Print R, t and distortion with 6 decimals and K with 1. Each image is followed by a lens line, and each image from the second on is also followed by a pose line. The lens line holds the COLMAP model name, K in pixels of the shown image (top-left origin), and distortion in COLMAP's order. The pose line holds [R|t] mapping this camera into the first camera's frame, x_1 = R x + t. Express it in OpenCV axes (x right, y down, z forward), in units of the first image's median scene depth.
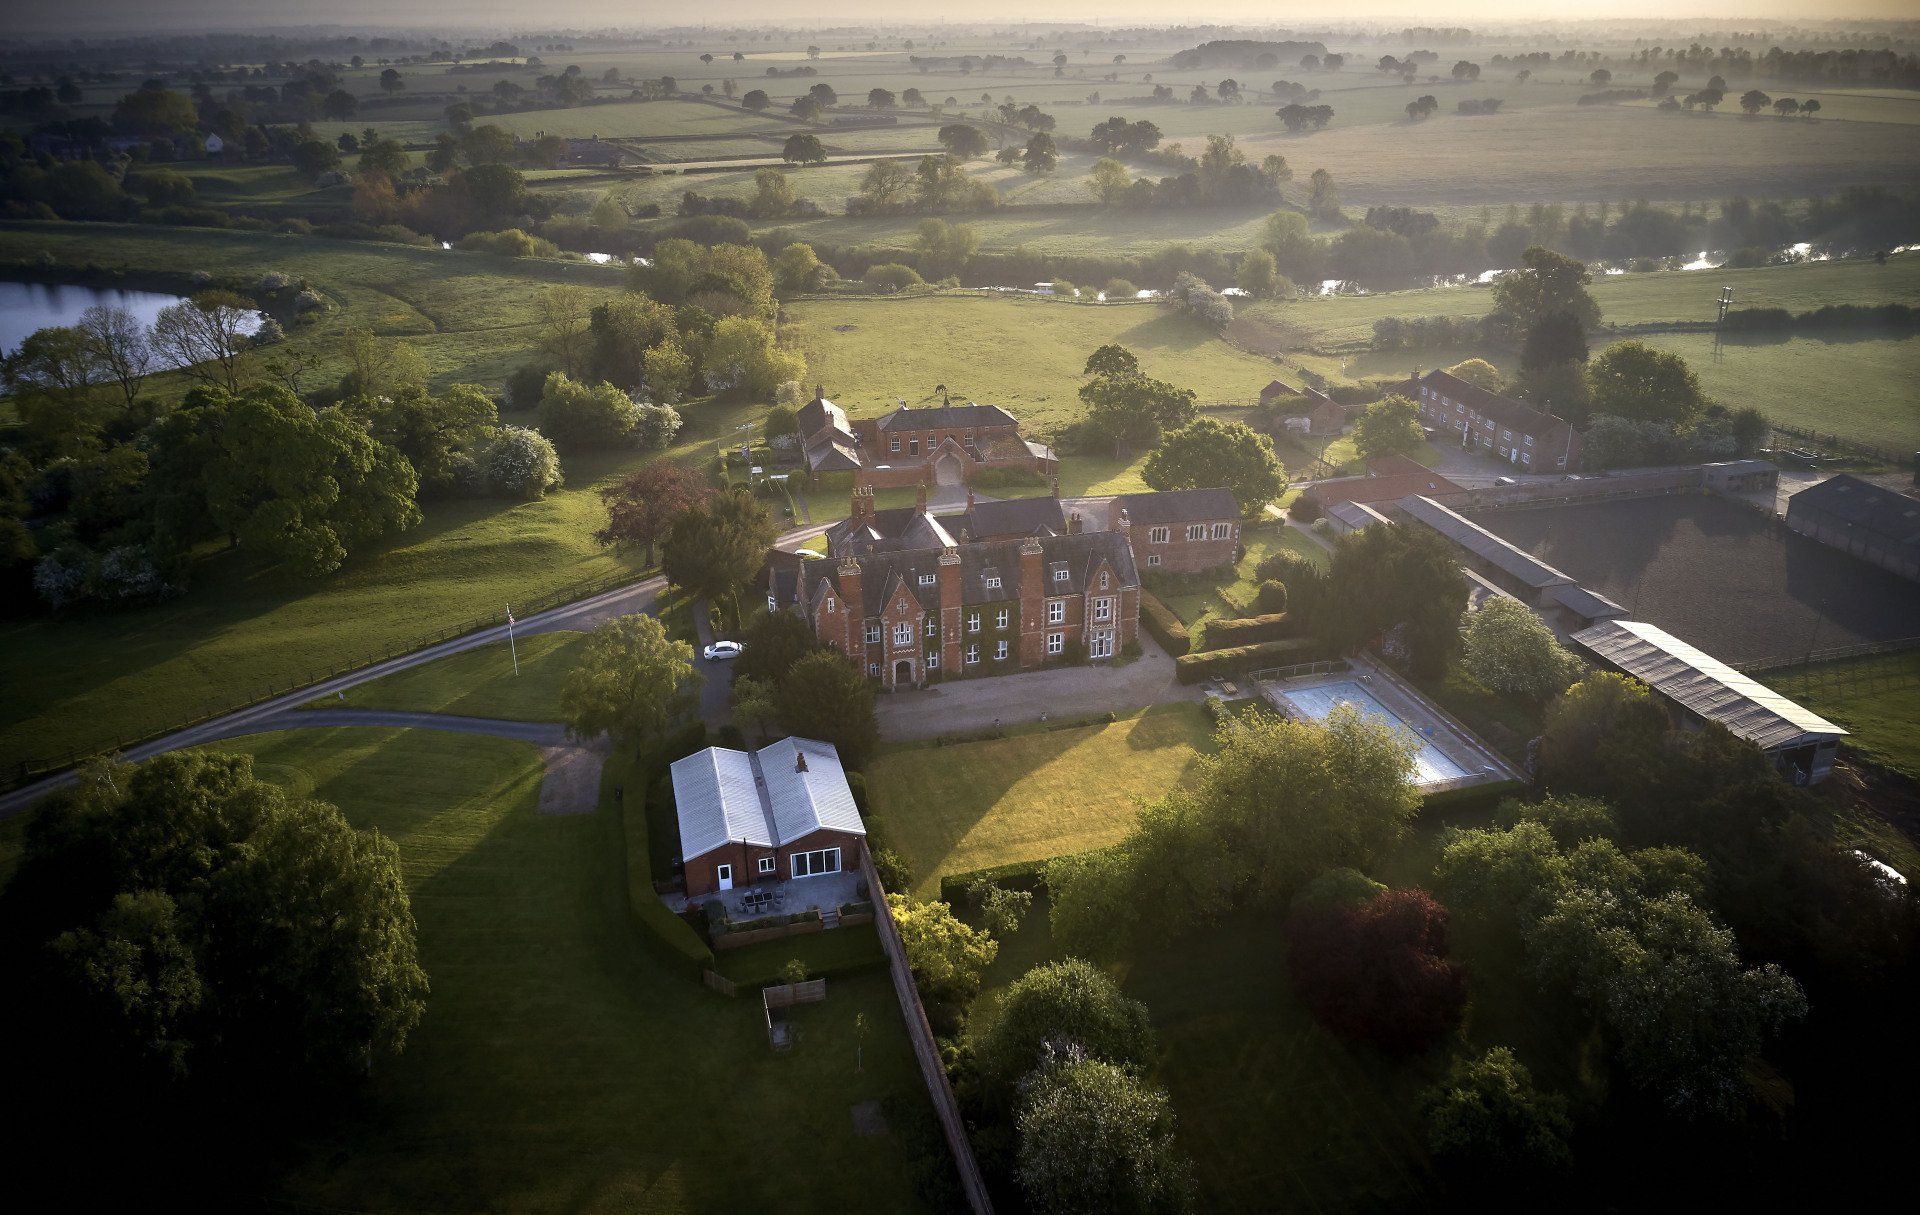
lens RADIAL K [[1392.1, 0, 960.0], [0, 1392.1, 607.5], [0, 0, 1]] dist [-0.000325, 0.000256]
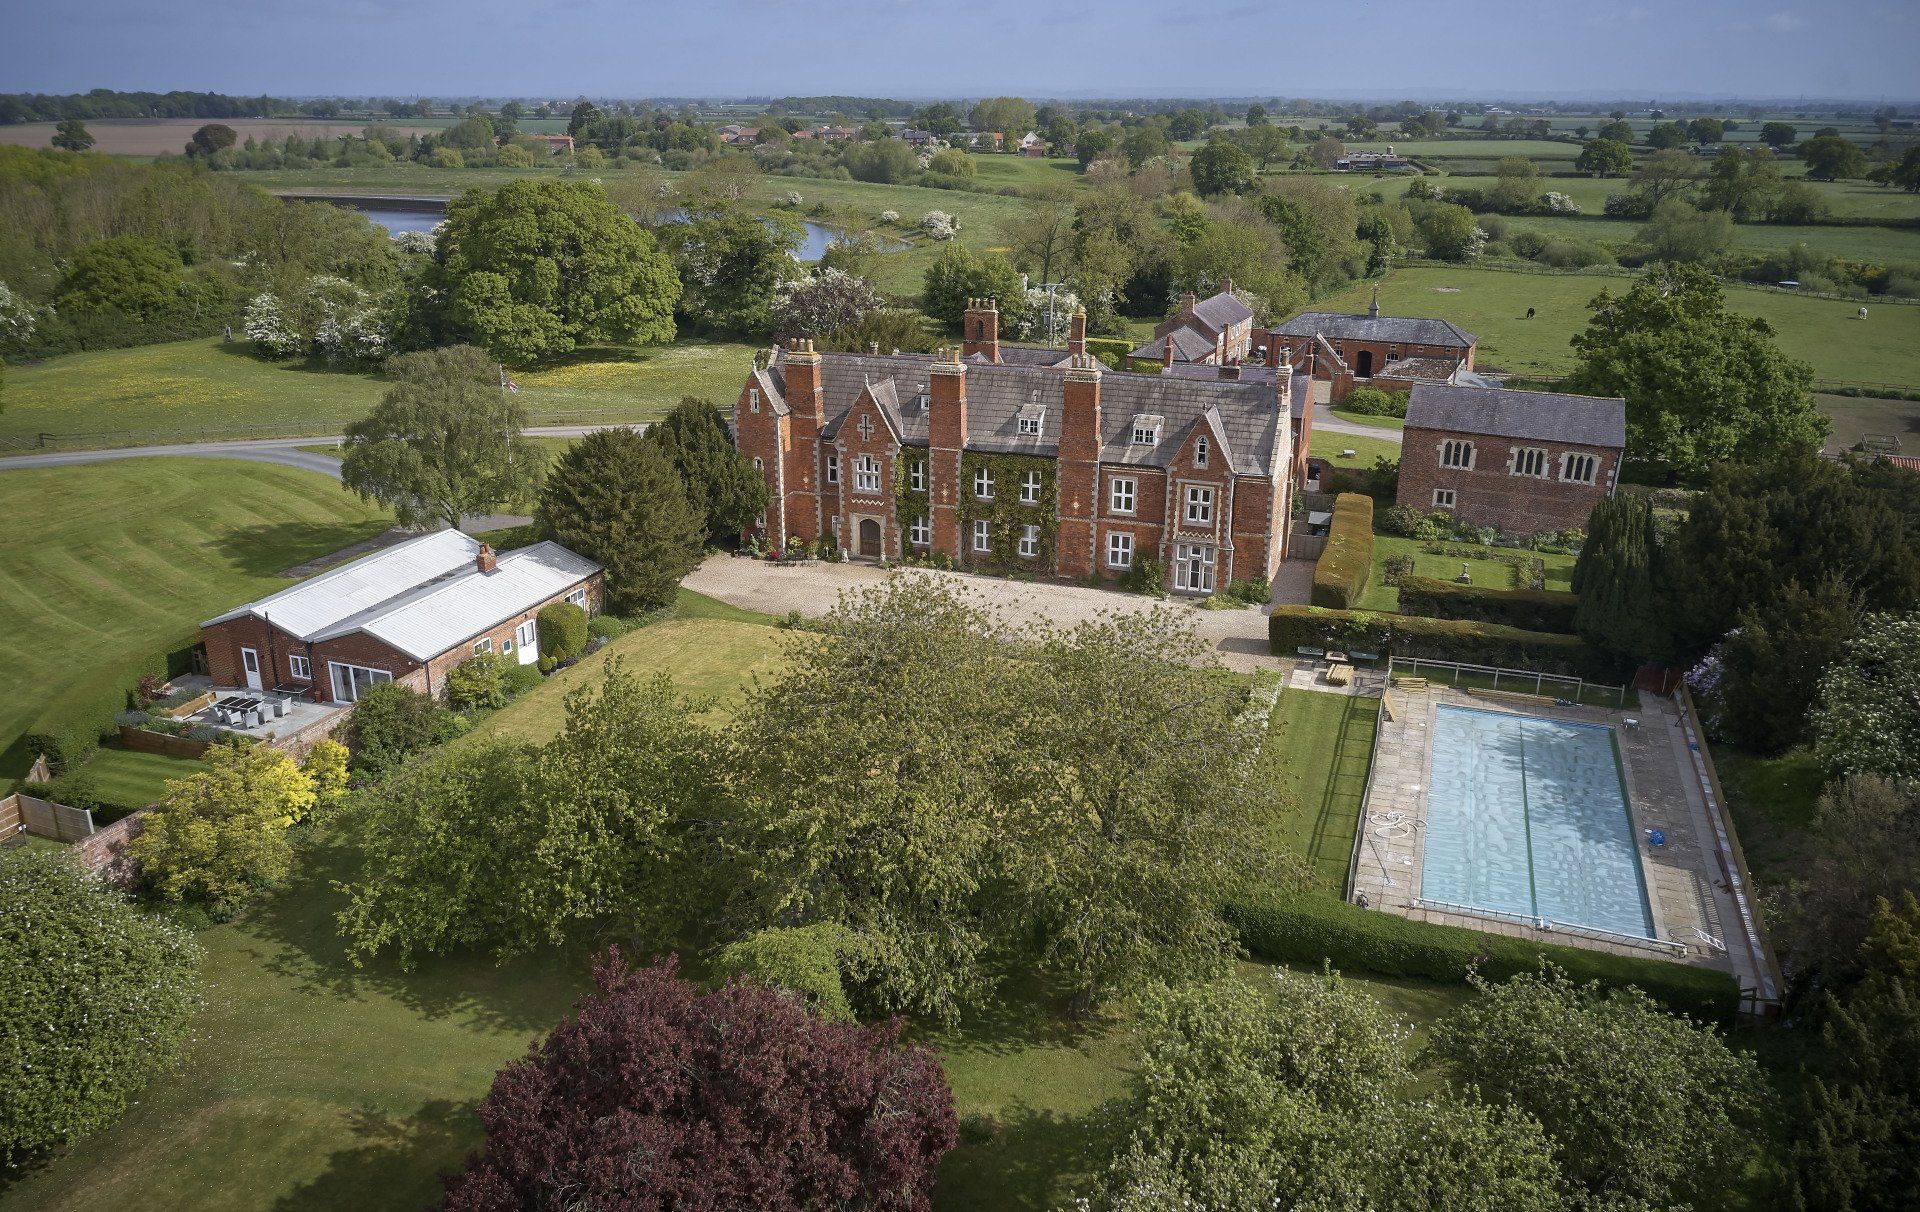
lens RADIAL K [[1392.1, 0, 960.0], [0, 1392.1, 606.0], [0, 0, 1]] dist [-0.000325, 0.000256]
pose [[0.822079, 0.204601, -0.531343, 0.343126], [-0.228350, 0.973342, 0.021502, 0.053407], [0.521577, 0.103656, 0.846884, 0.461276]]
